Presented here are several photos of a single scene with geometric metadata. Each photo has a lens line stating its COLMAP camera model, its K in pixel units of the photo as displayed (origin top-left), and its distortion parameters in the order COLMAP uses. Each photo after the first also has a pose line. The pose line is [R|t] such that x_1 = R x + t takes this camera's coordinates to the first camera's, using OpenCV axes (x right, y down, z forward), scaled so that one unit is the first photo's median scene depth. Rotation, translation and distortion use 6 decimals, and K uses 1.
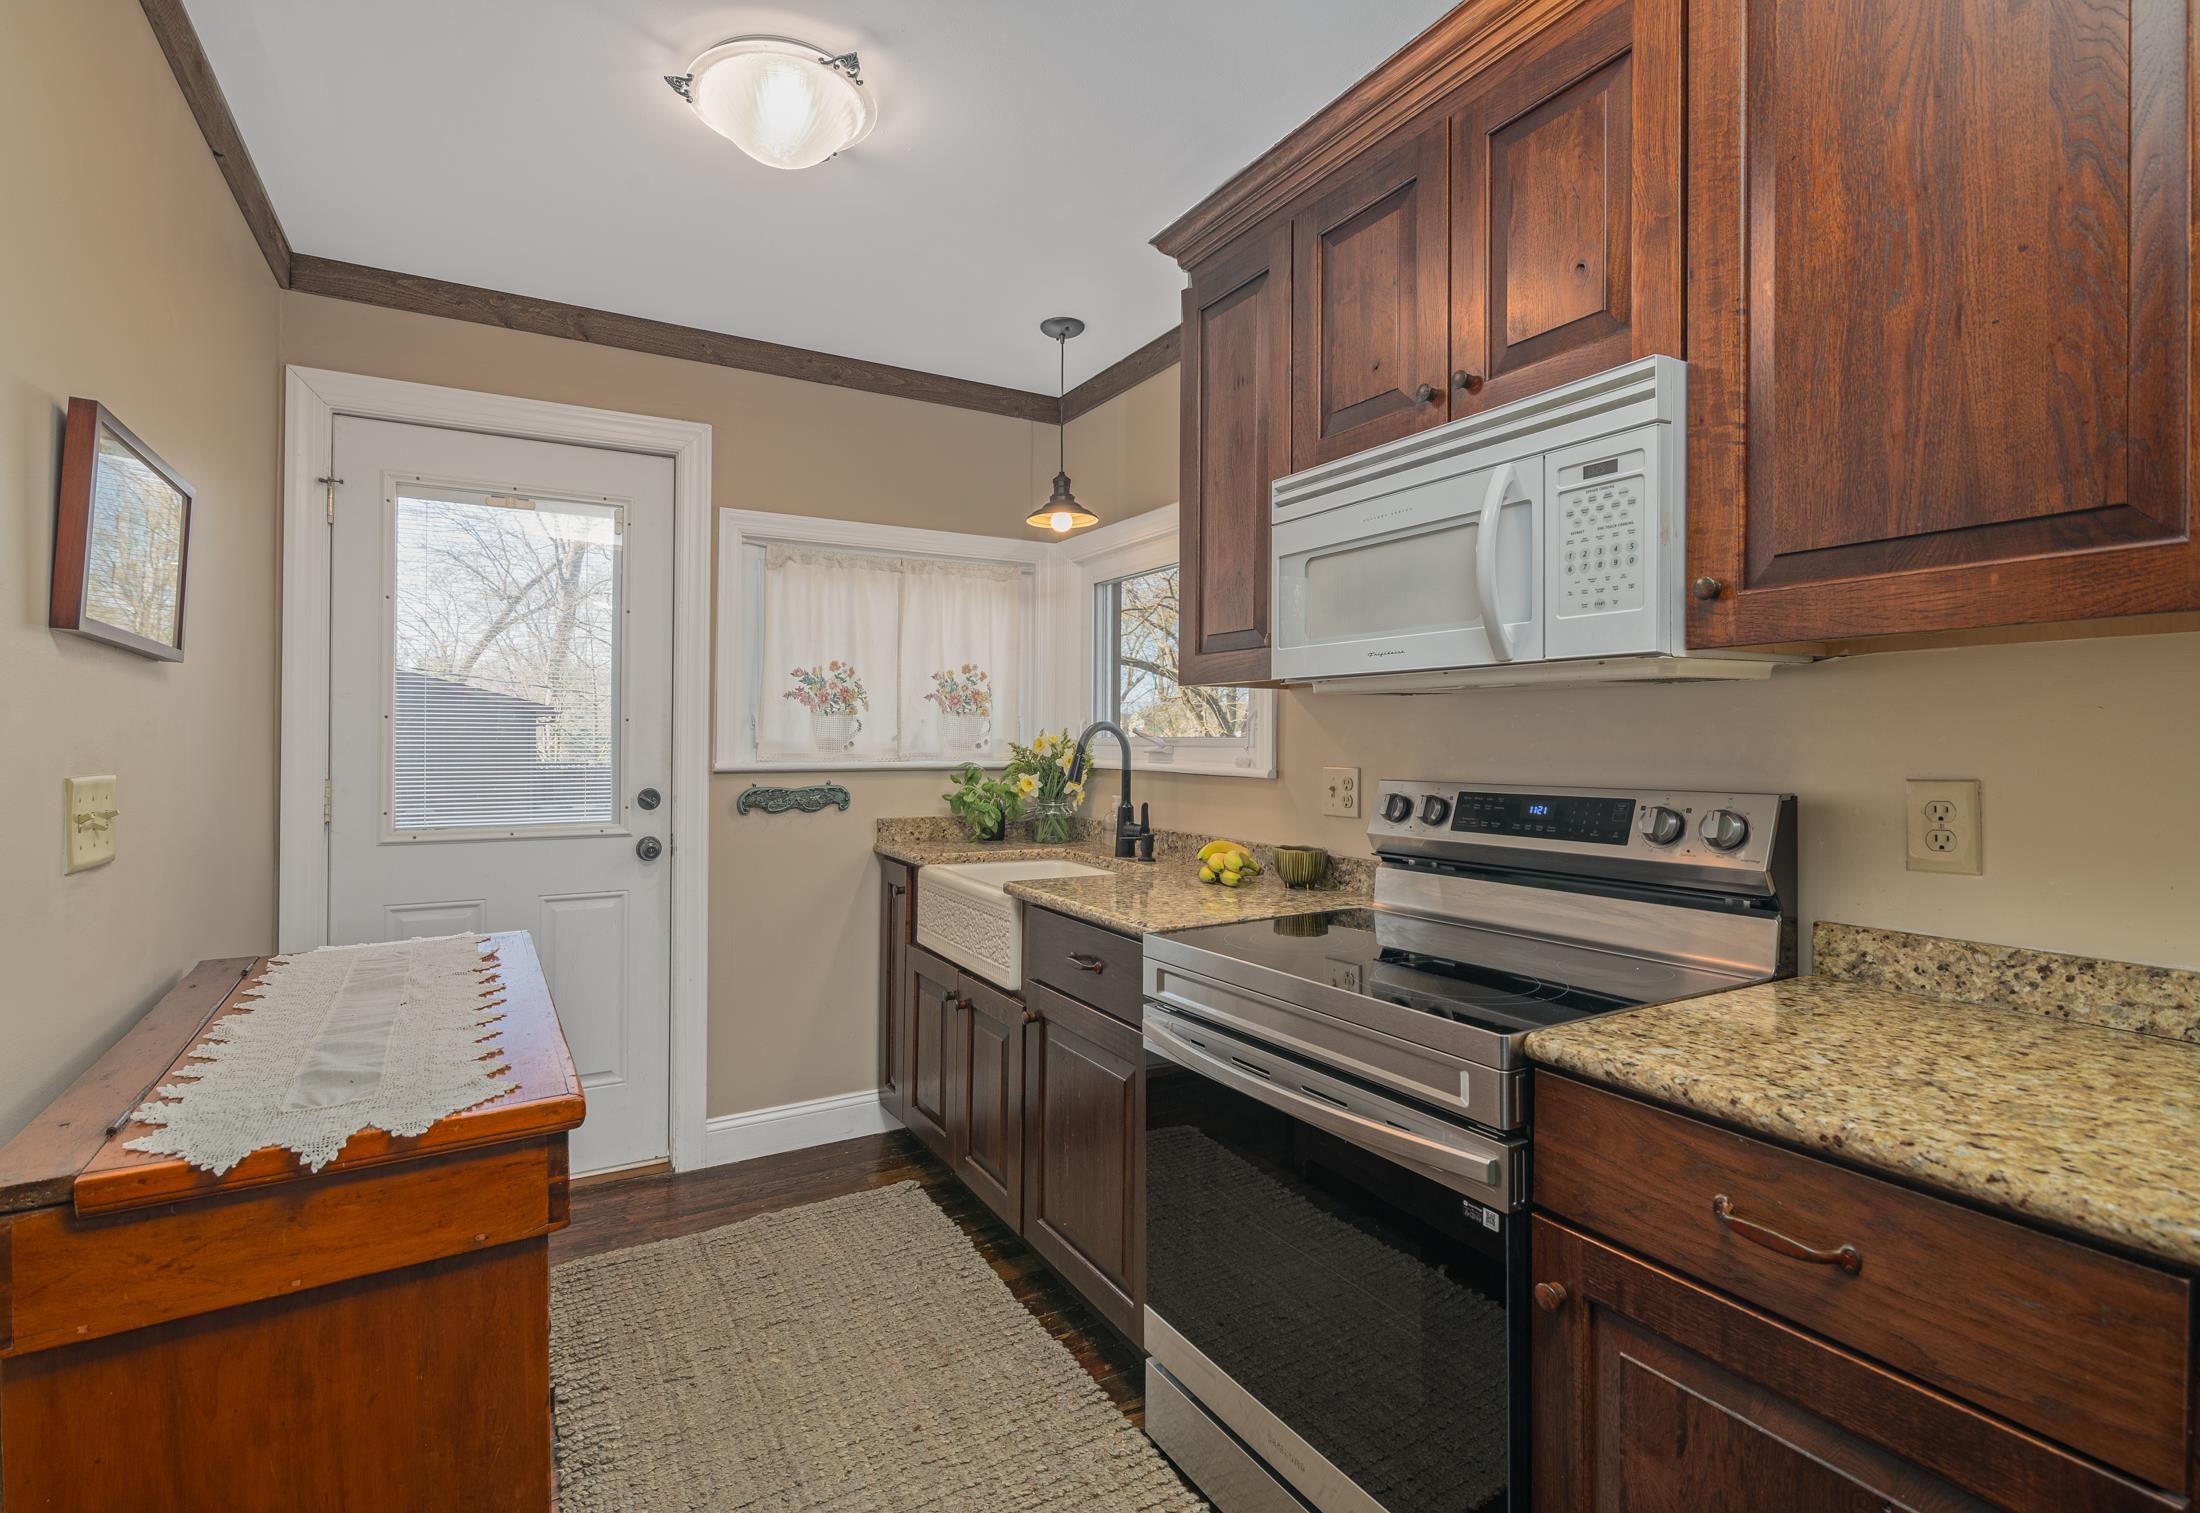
lens RADIAL K [[1041.1, 0, 1060.2], [0, 1041.1, 726.7], [0, 0, 1]] dist [0.003896, 0.000557]
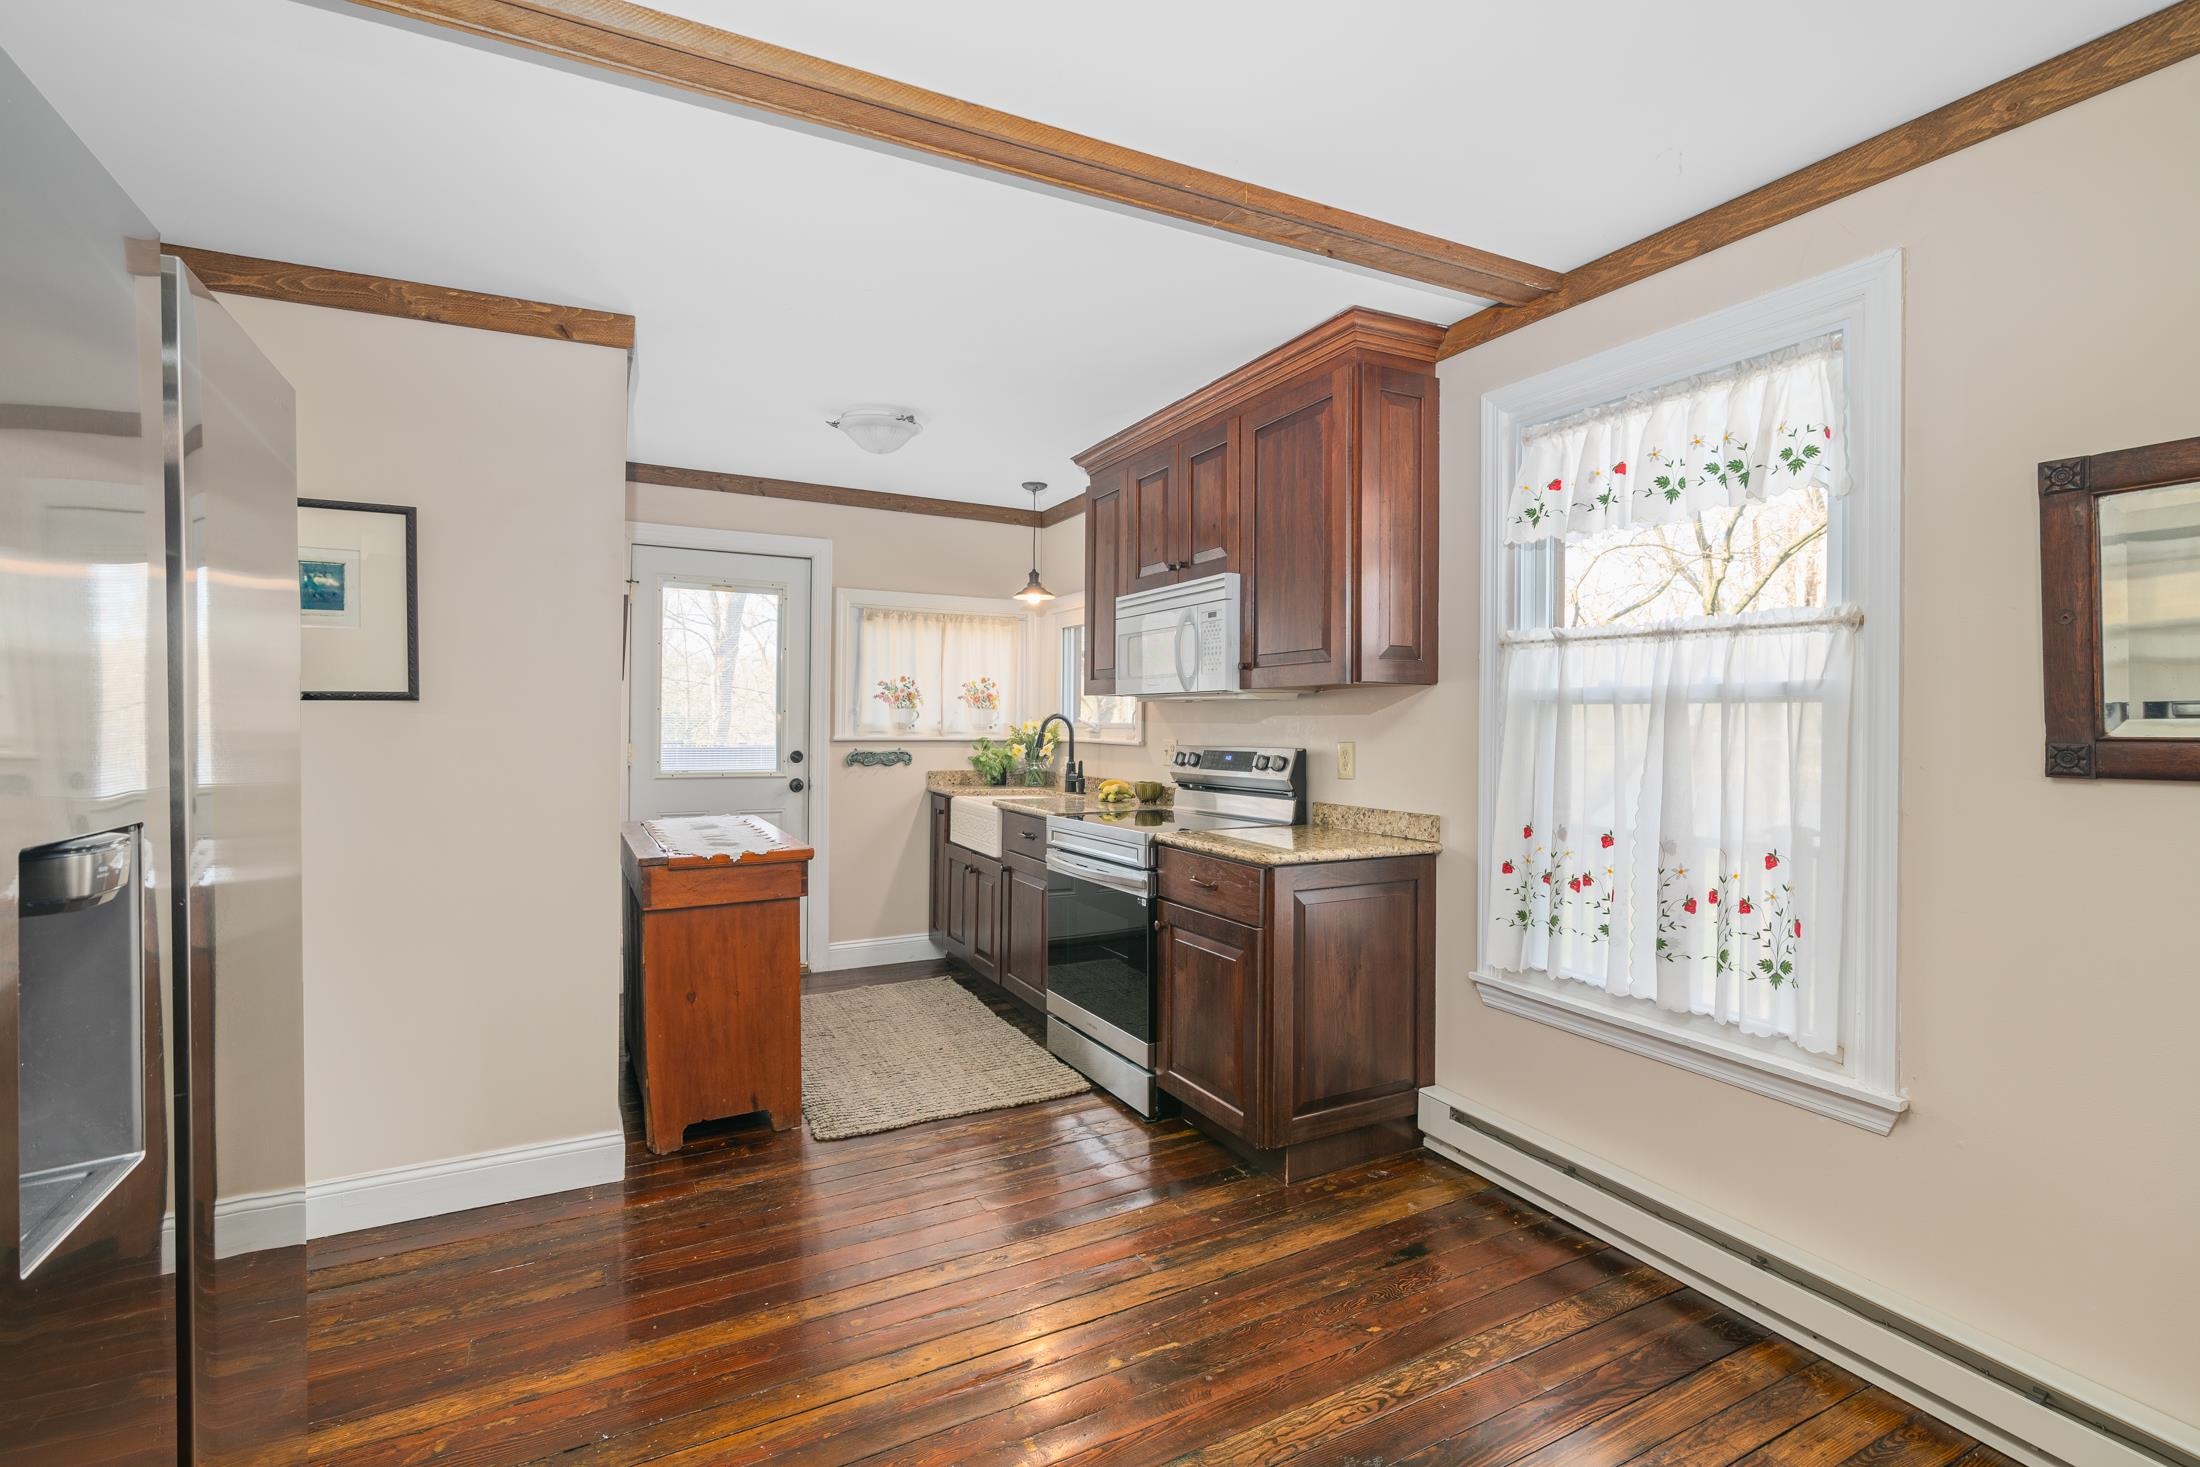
lens RADIAL K [[985.9, 0, 1099.5], [0, 985.9, 732.6], [0, 0, 1]] dist [0.003249, 0.000061]
pose [[0.999818, 0.006471, -0.017964, 0.142321], [-0.006108, 0.999777, 0.020215, -0.007232], [0.018091, -0.020101, 0.999634, -0.645541]]
